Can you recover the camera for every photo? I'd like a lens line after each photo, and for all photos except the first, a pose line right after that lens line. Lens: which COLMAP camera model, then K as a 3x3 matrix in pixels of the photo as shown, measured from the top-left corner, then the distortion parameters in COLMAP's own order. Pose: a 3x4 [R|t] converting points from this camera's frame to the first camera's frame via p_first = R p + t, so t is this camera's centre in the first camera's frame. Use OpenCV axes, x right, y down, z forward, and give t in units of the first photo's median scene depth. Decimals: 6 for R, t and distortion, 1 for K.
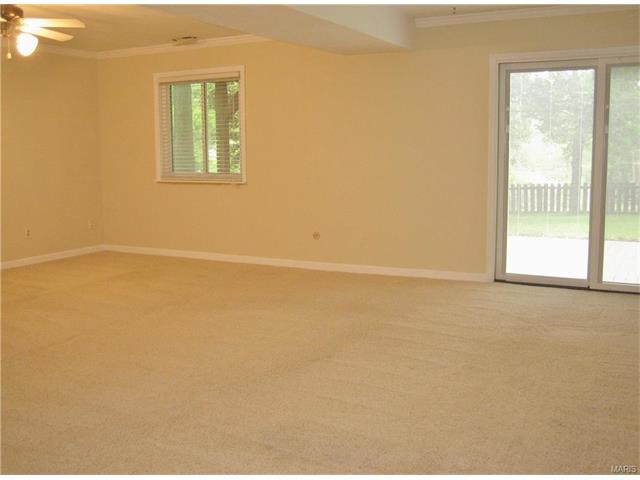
lens RADIAL K [[672.4, 0, 320.1], [0, 672.4, 221.5], [0, 0, 1]] dist [-0.118642, 0.023520]
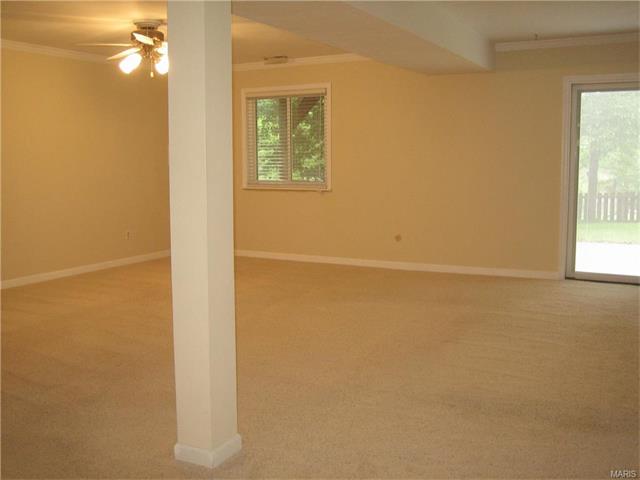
lens RADIAL K [[655.1, 0, 320.0], [0, 655.1, 240.0], [0, 0, 1]] dist [-0.102673, 0.016382]
pose [[0.999967, 0.003447, -0.007409, -0.130762], [-0.003312, 0.999828, 0.018235, 0.005529], [0.007471, -0.018210, 0.999806, -0.081287]]
